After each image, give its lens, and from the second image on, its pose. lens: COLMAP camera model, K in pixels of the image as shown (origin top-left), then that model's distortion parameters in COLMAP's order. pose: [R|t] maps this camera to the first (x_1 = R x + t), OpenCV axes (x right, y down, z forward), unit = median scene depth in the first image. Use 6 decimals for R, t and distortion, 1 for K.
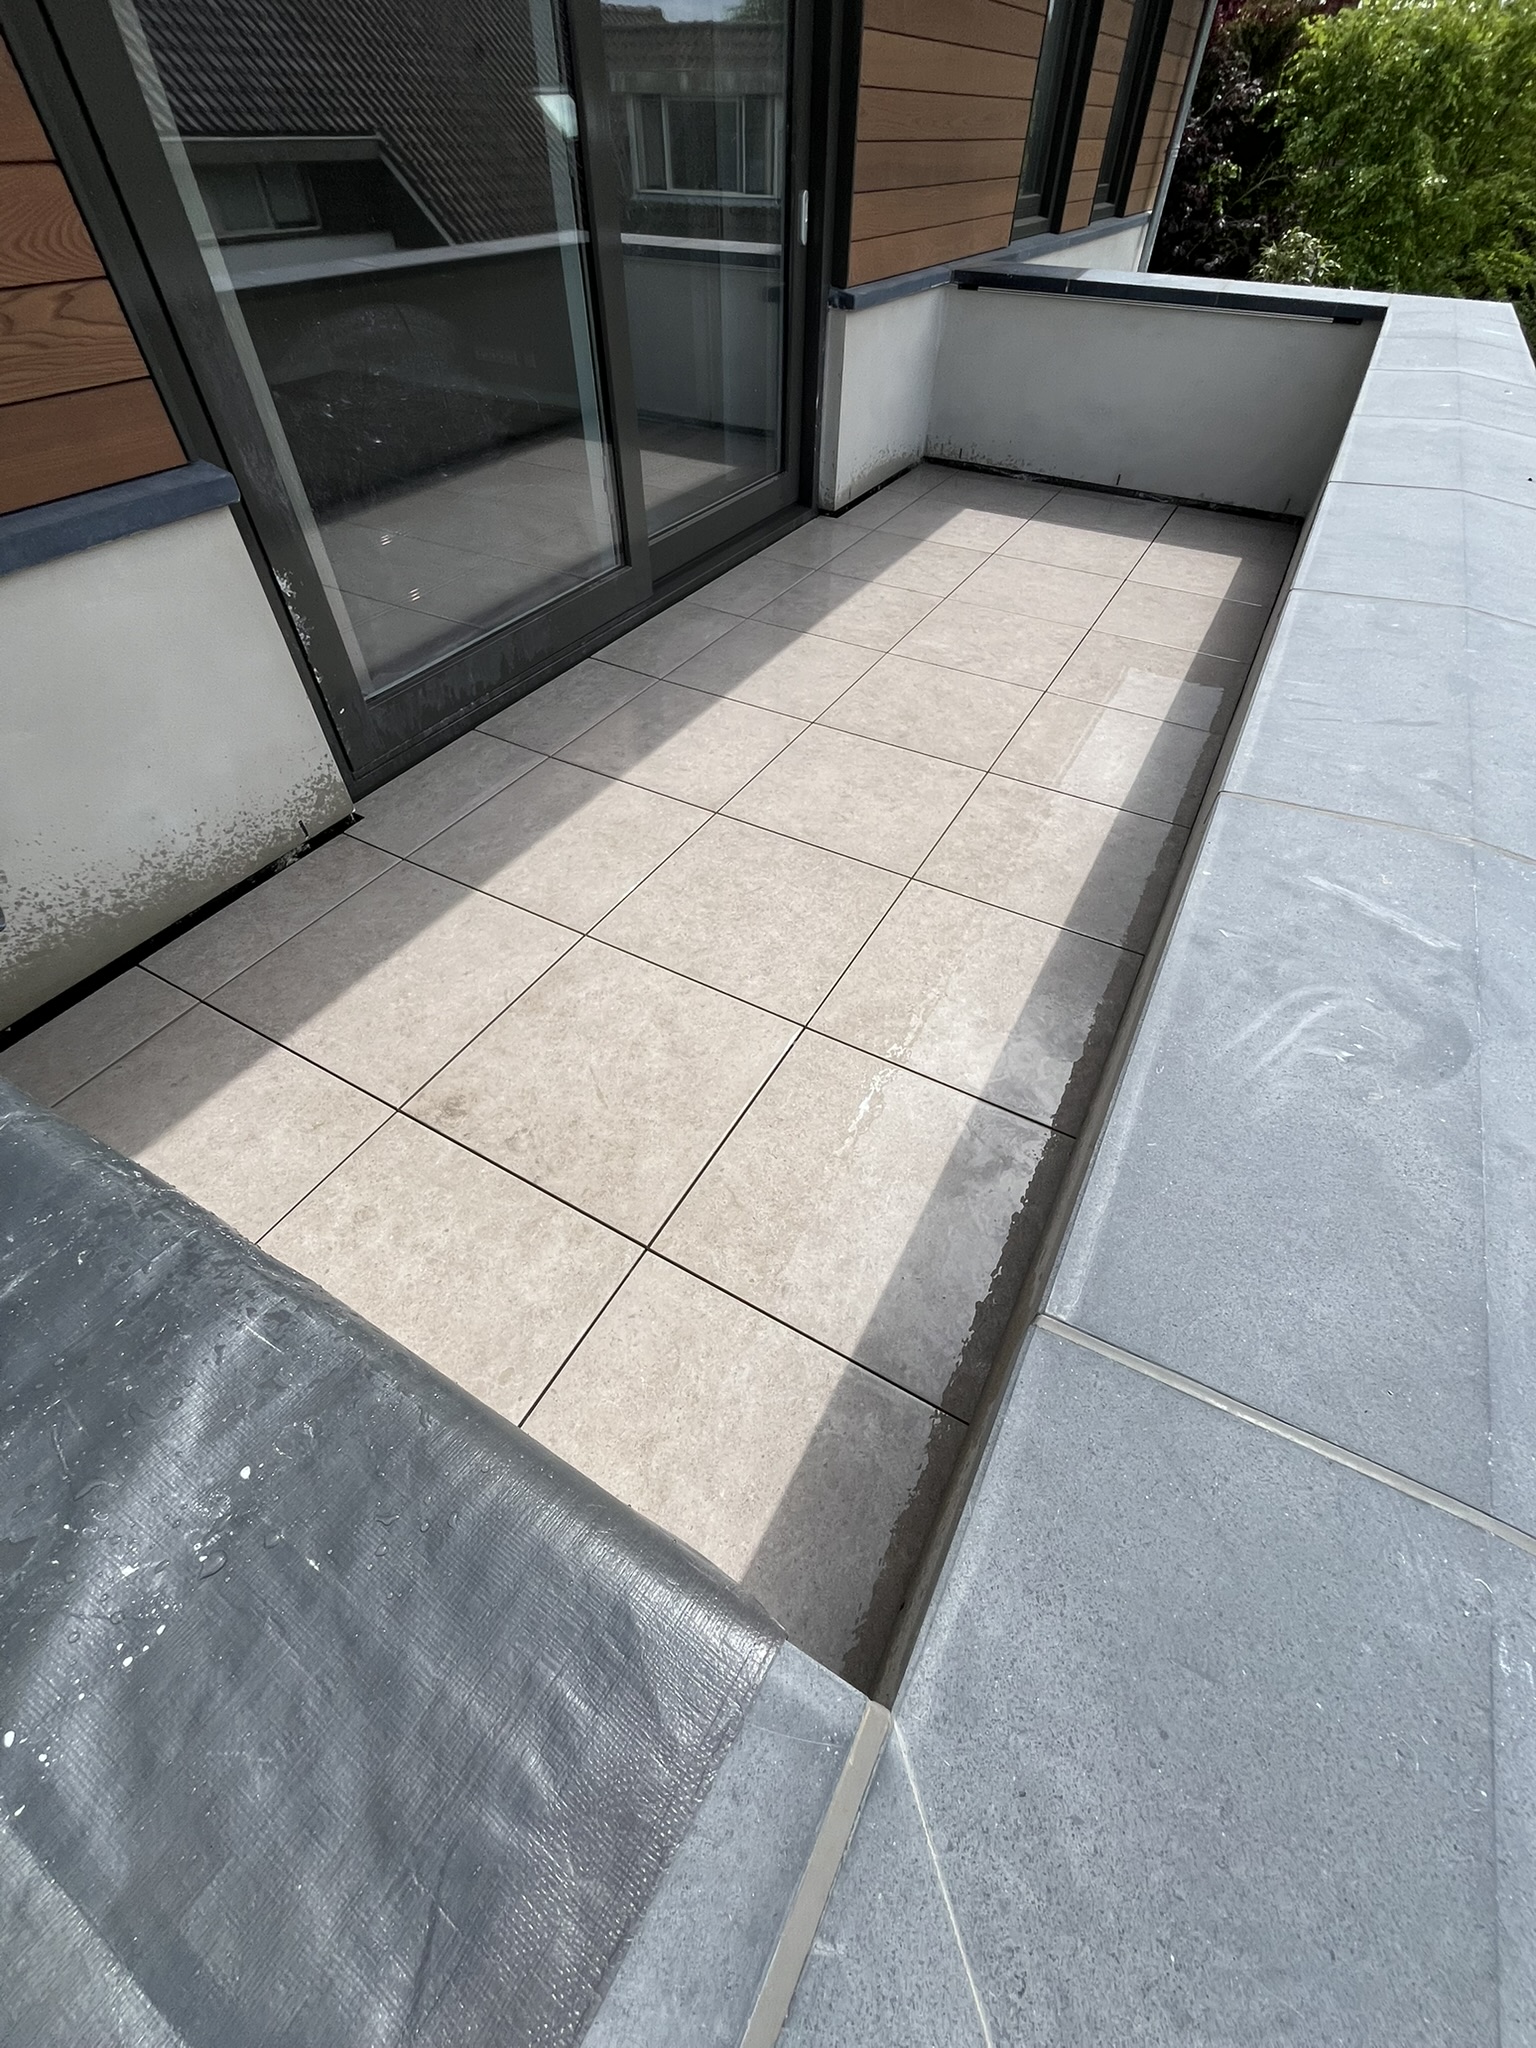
lens RADIAL K [[825.8, 0, 775.8], [0, 825.8, 1020.4], [0, 0, 1]] dist [-0.003558, -0.000143]
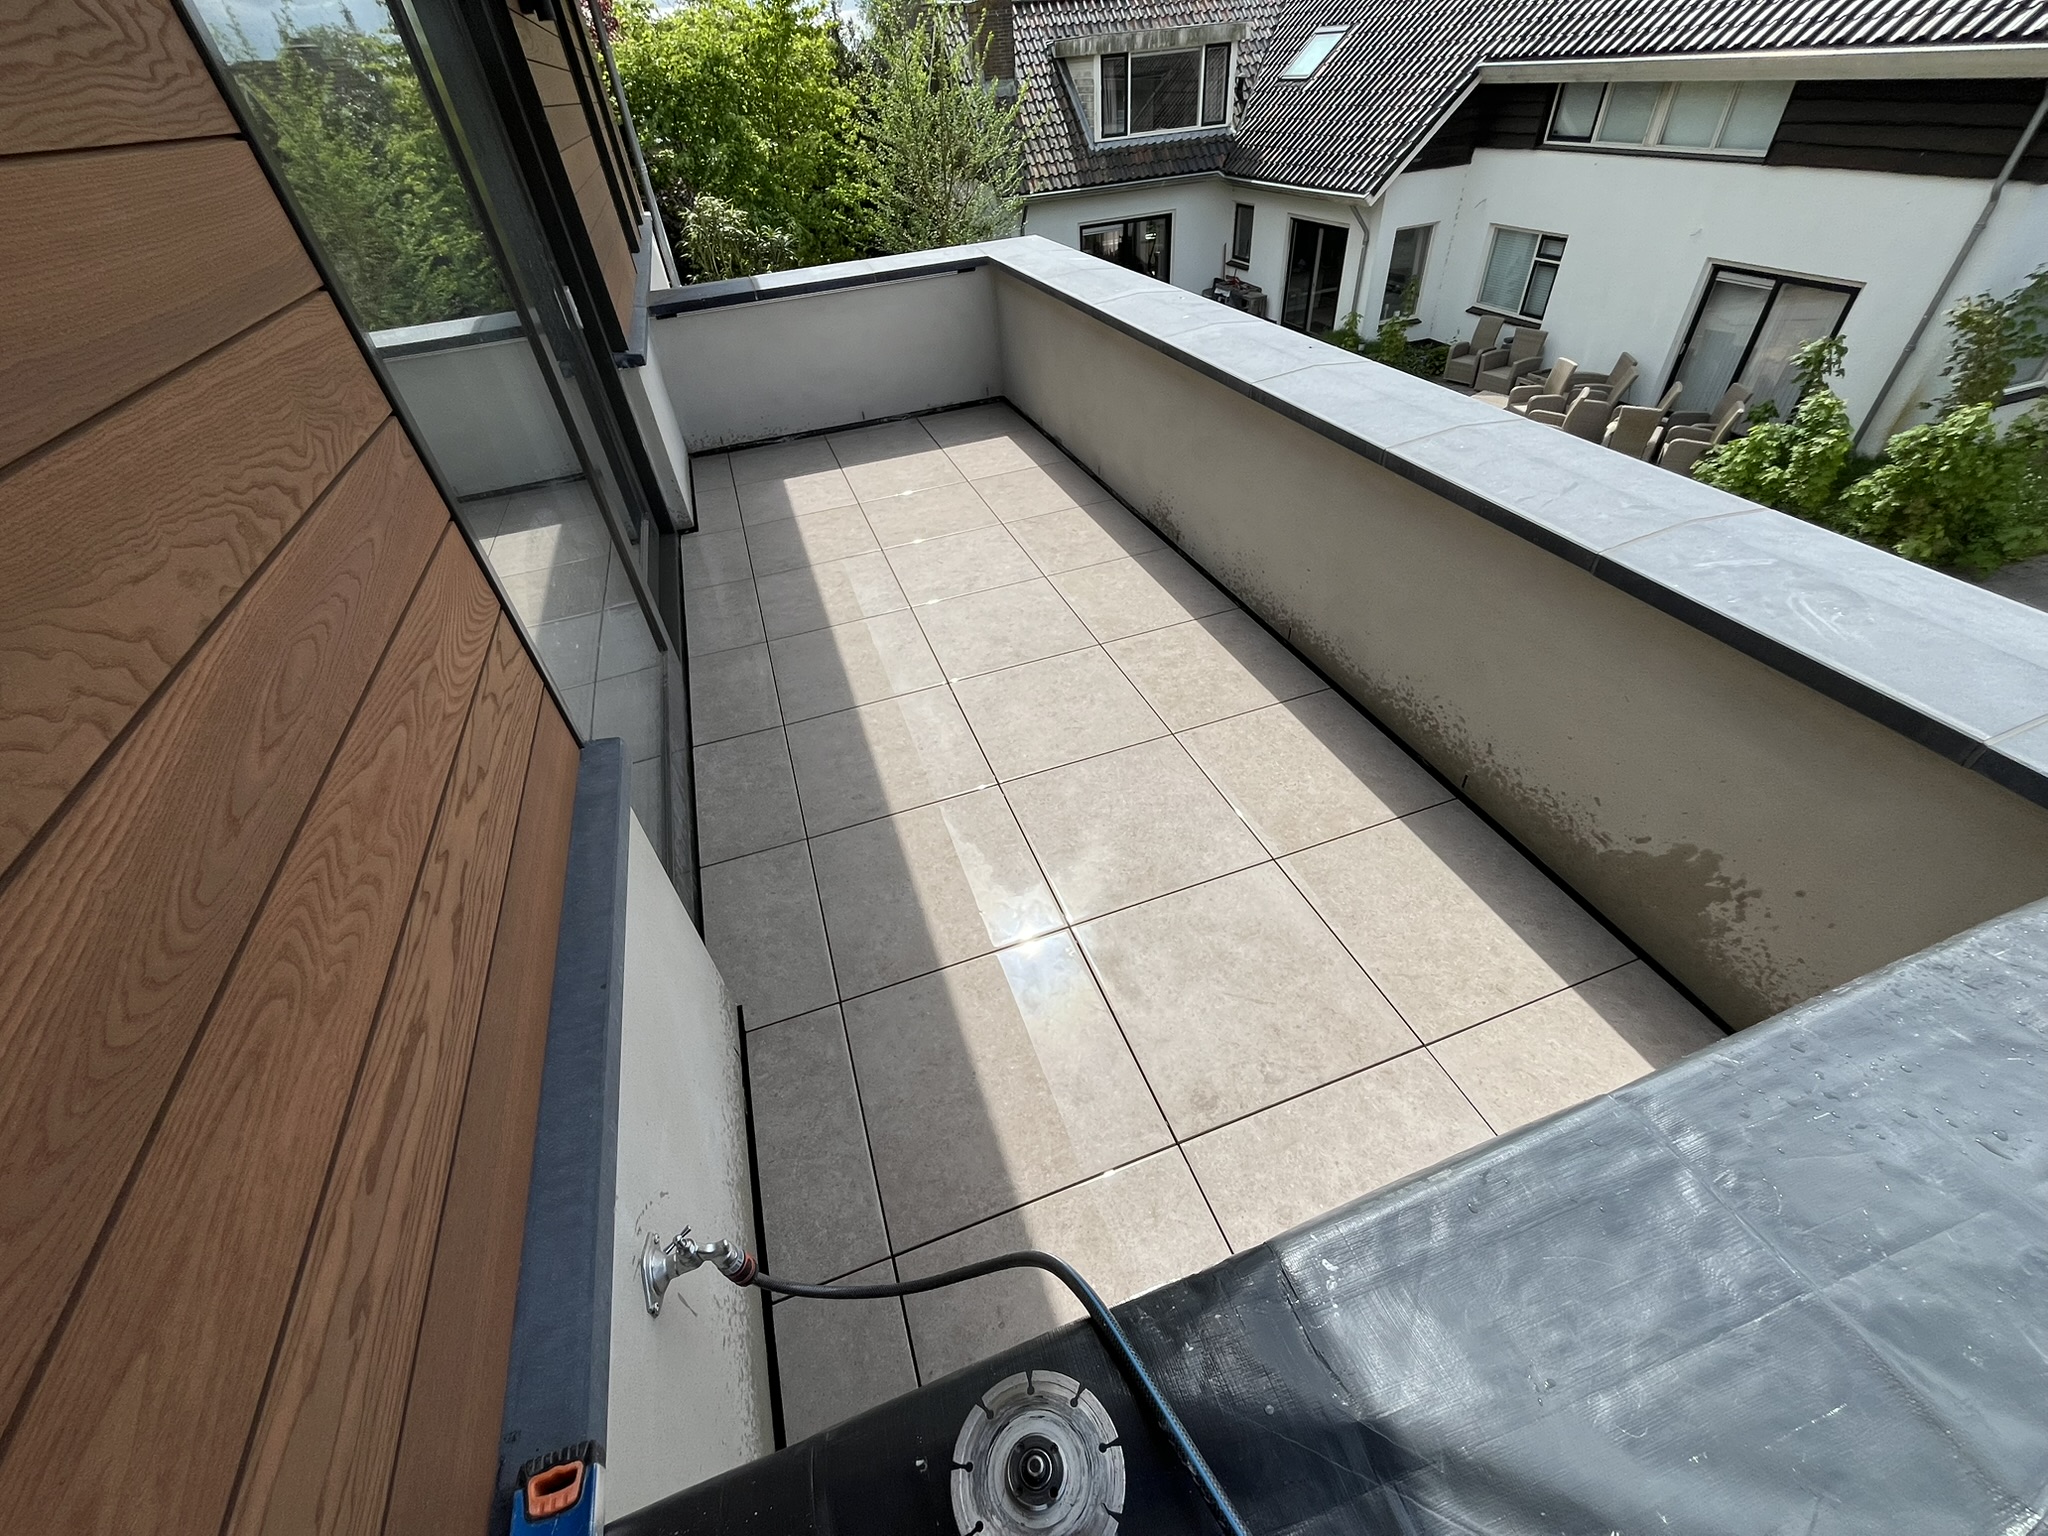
lens RADIAL K [[825.8, 0, 1009.7], [0, 825.8, 769.0], [0, 0, 1]] dist [-0.003558, -0.000143]
pose [[0.662386, -0.535458, 0.523956, -0.422123], [0.605949, 0.794196, 0.045588, -0.208209], [-0.440534, 0.287293, 0.850525, 0.036819]]
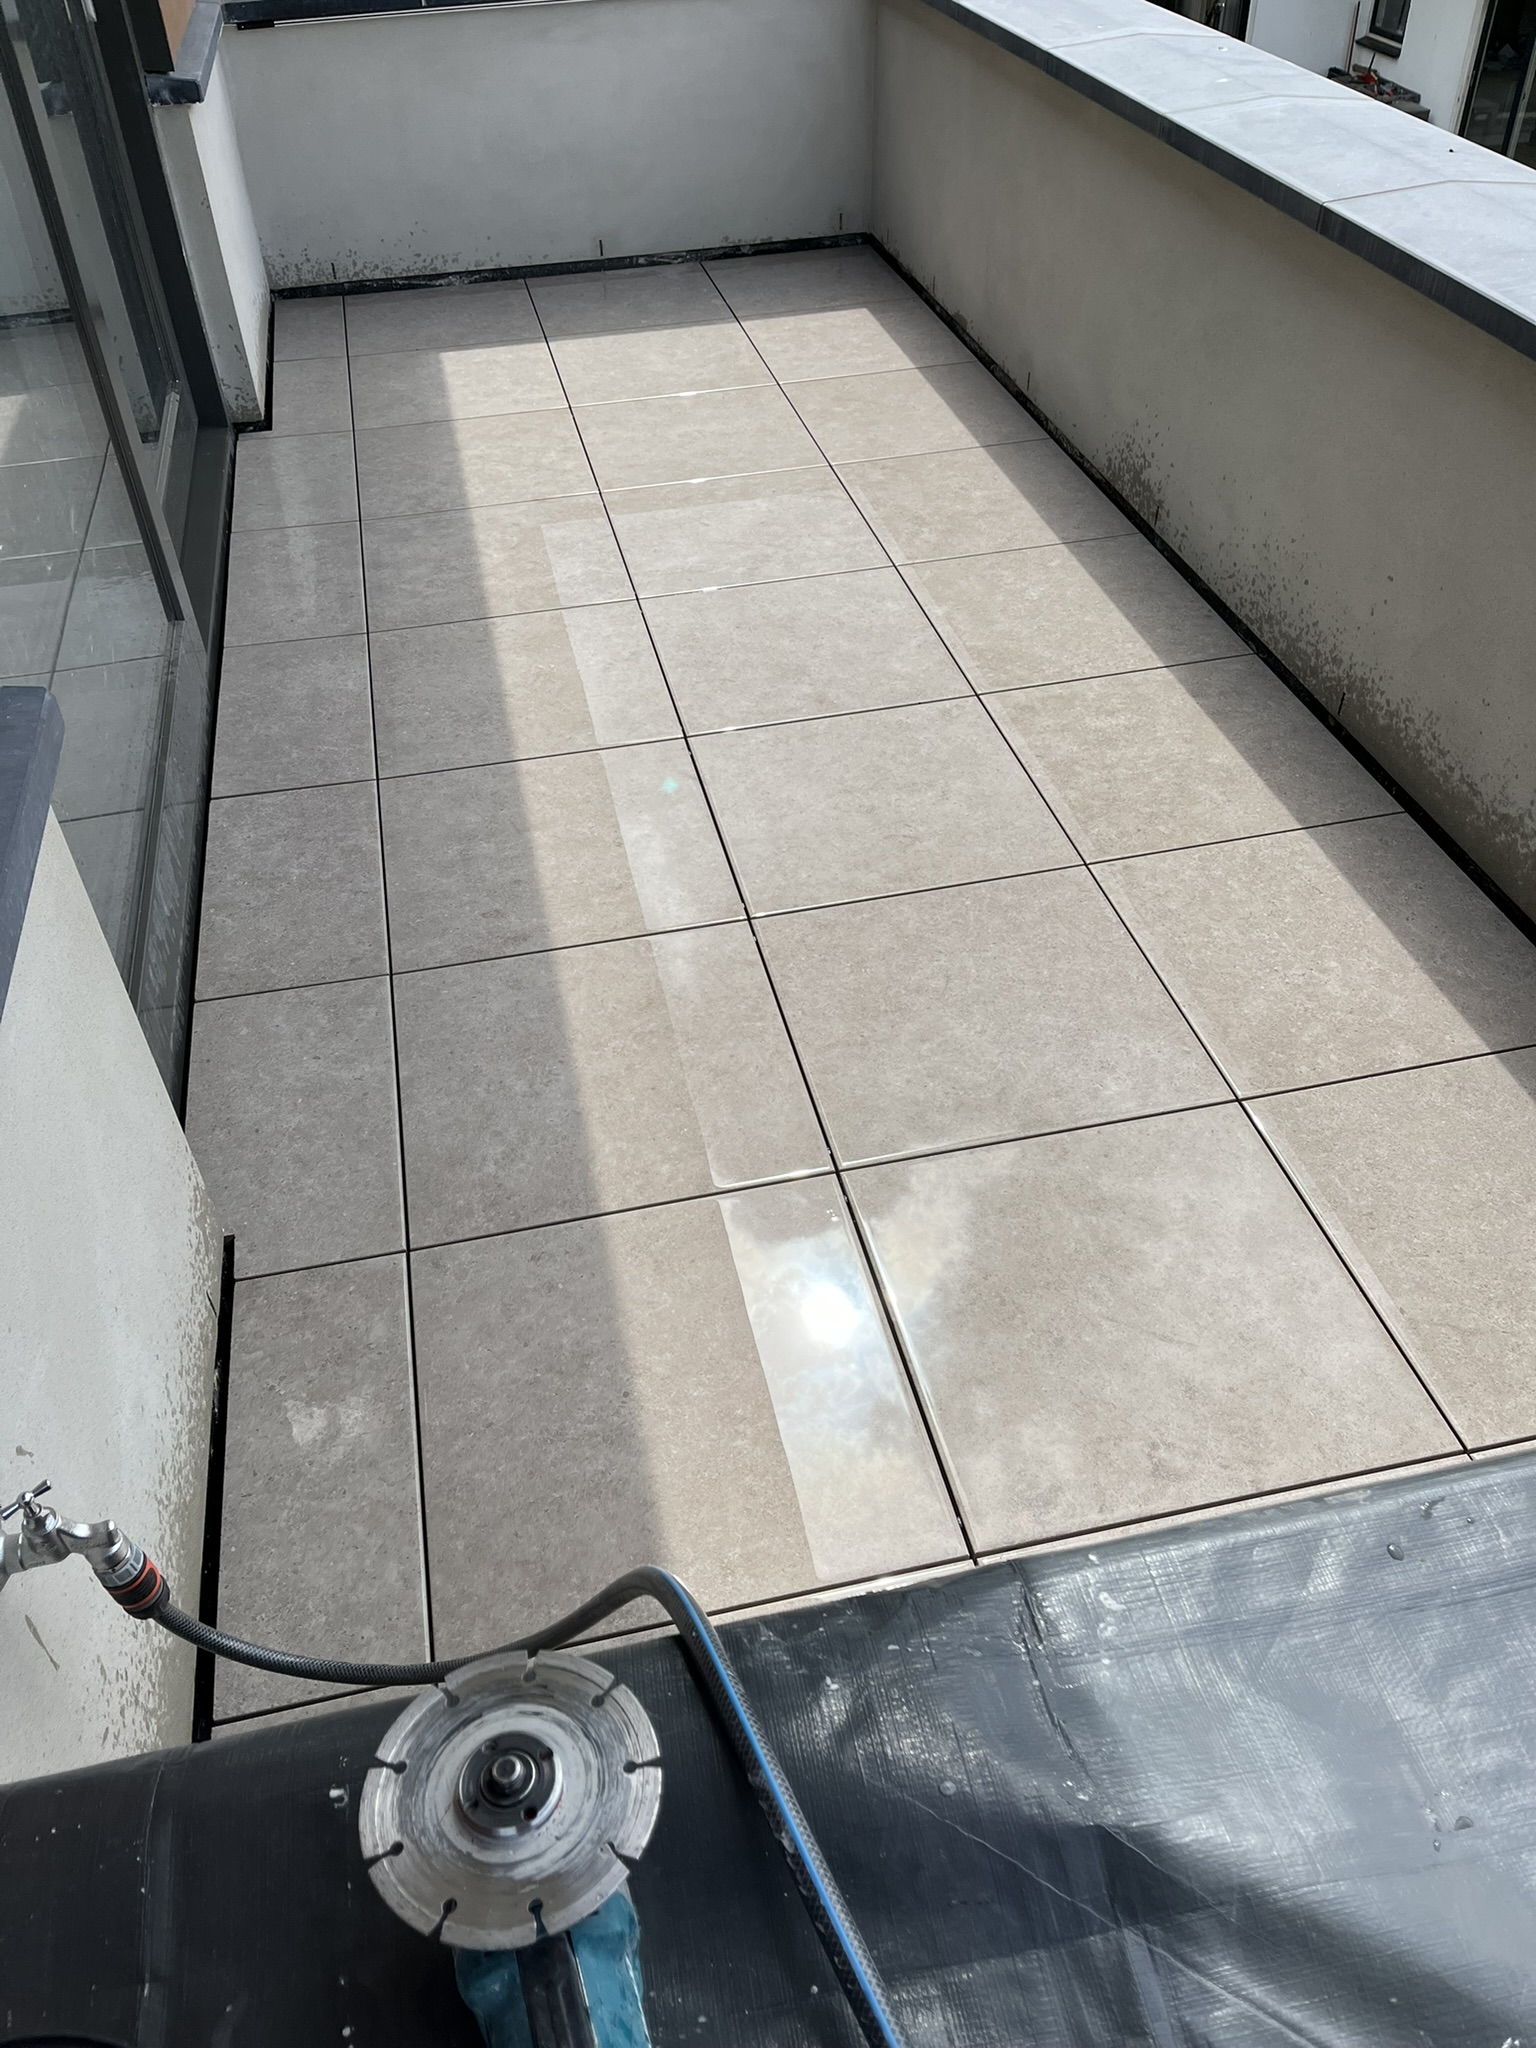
lens RADIAL K [[1542.5, 0, 732.5], [0, 1542.5, 1042.3], [0, 0, 1]] dist [0.056643, -0.071242]
pose [[0.749354, -0.472659, 0.463747, -0.431688], [0.515873, 0.855793, 0.038656, -0.151350], [-0.415142, 0.210268, 0.885124, 0.025067]]
